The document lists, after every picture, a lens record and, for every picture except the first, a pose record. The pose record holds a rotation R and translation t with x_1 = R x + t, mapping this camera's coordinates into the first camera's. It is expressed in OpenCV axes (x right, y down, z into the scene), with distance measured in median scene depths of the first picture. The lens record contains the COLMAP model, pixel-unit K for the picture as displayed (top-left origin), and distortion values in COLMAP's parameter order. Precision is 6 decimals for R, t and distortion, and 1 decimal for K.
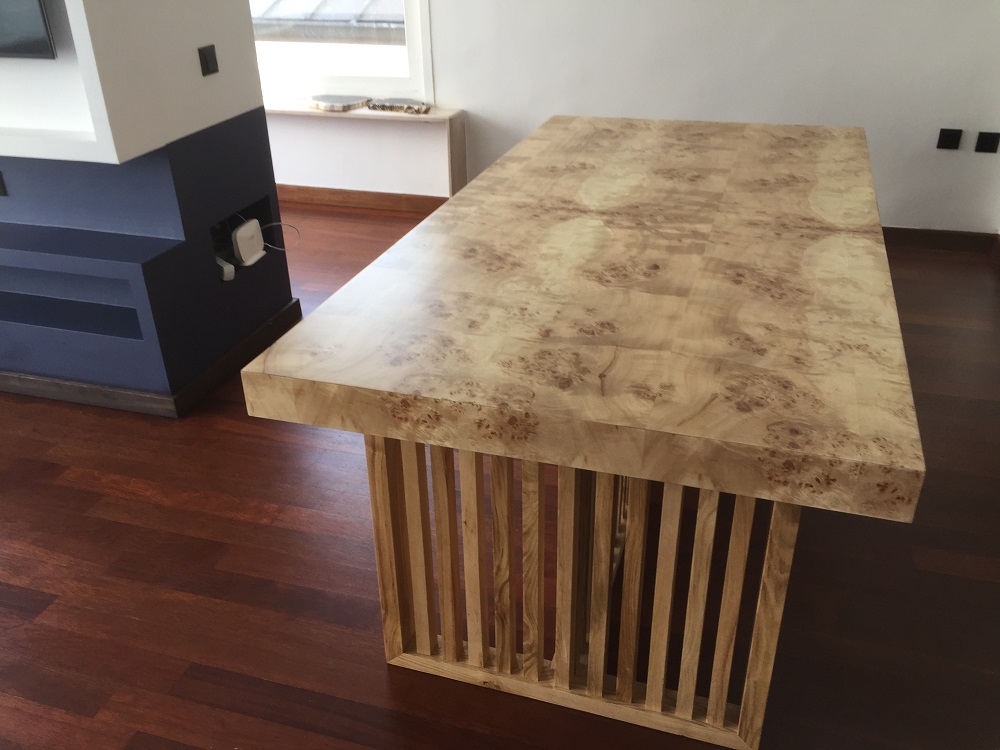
lens RADIAL K [[817.0, 0, 500.0], [0, 817.0, 375.0], [0, 0, 1]] dist [0.030326, 0.002581]
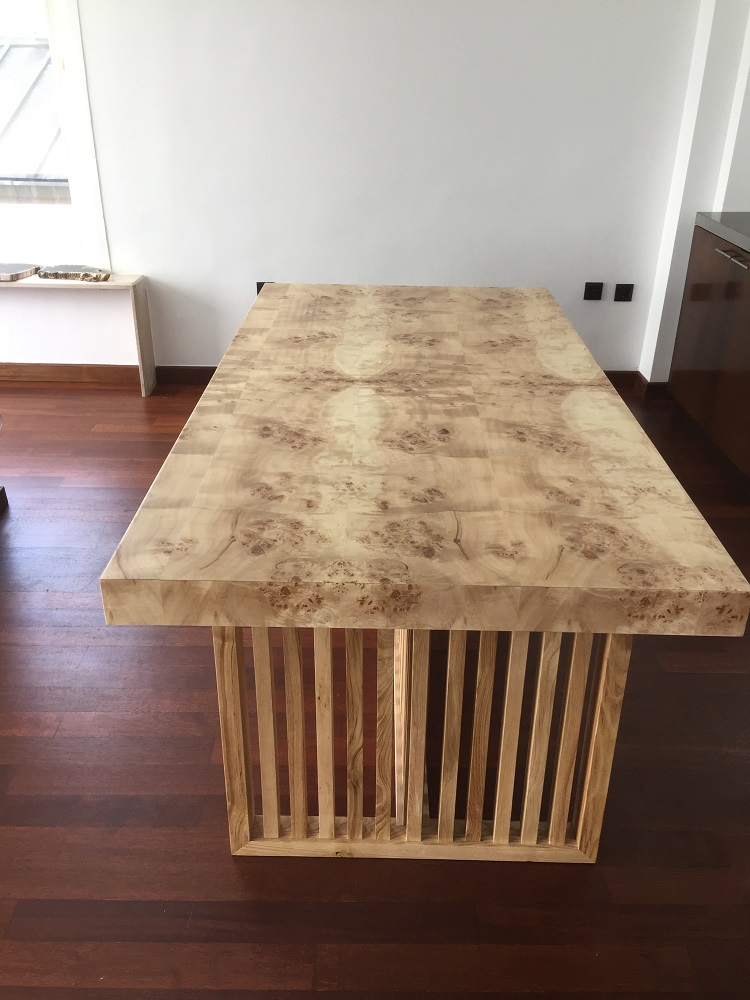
lens RADIAL K [[817.0, 0, 375.0], [0, 817.0, 500.0], [0, 0, 1]] dist [0.030326, 0.002581]
pose [[0.957416, -0.102677, 0.269837, -0.214894], [0.110784, 0.993732, -0.014946, -0.039456], [-0.266611, 0.044203, 0.962790, -0.008007]]
